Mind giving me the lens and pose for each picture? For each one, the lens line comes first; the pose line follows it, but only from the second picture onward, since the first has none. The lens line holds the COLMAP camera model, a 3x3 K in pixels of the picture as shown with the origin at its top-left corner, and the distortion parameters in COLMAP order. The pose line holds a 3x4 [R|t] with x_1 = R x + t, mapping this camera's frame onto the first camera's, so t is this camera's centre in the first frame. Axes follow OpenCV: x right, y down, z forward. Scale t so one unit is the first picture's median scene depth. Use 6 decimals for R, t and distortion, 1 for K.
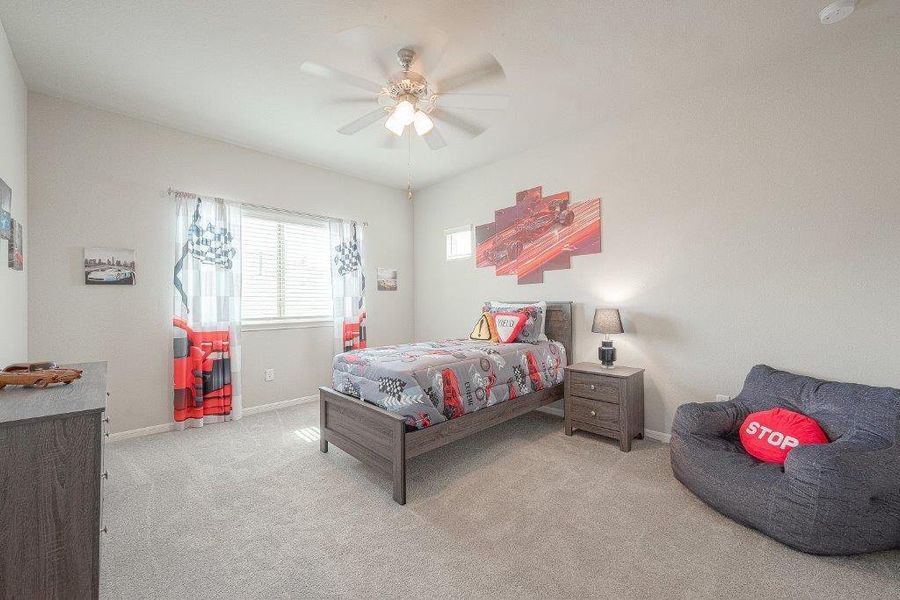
lens RADIAL K [[357.5, 0, 449.4], [0, 357.5, 300.3], [0, 0, 1]] dist [0.001435, -0.001054]
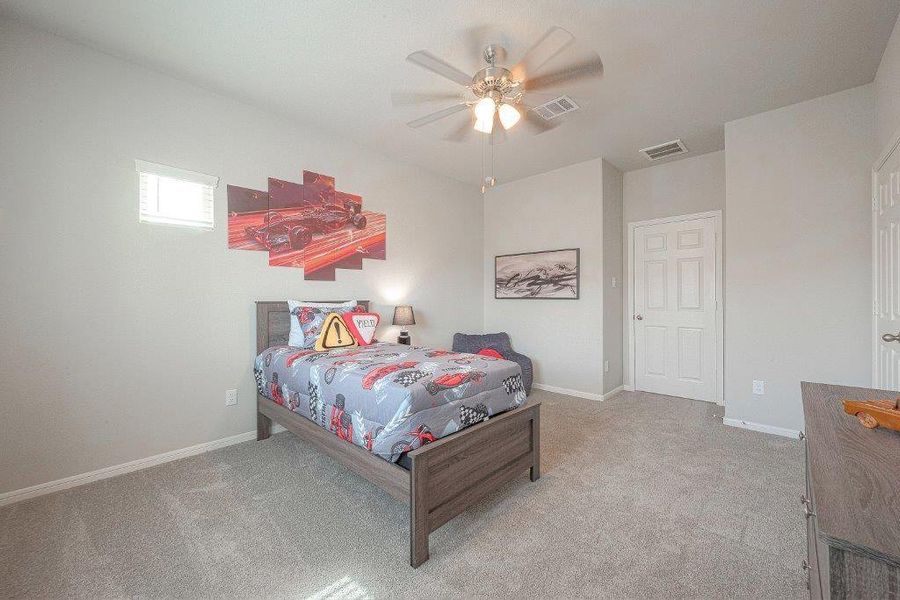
lens RADIAL K [[357.5, 0, 447.8], [0, 357.5, 300.0], [0, 0, 1]] dist [0.001435, -0.001054]
pose [[-0.048033, 0.005836, 0.998829, -0.721012], [0.001005, 0.999983, -0.005795, 0.008185], [-0.998845, 0.000726, -0.048038, 0.771456]]
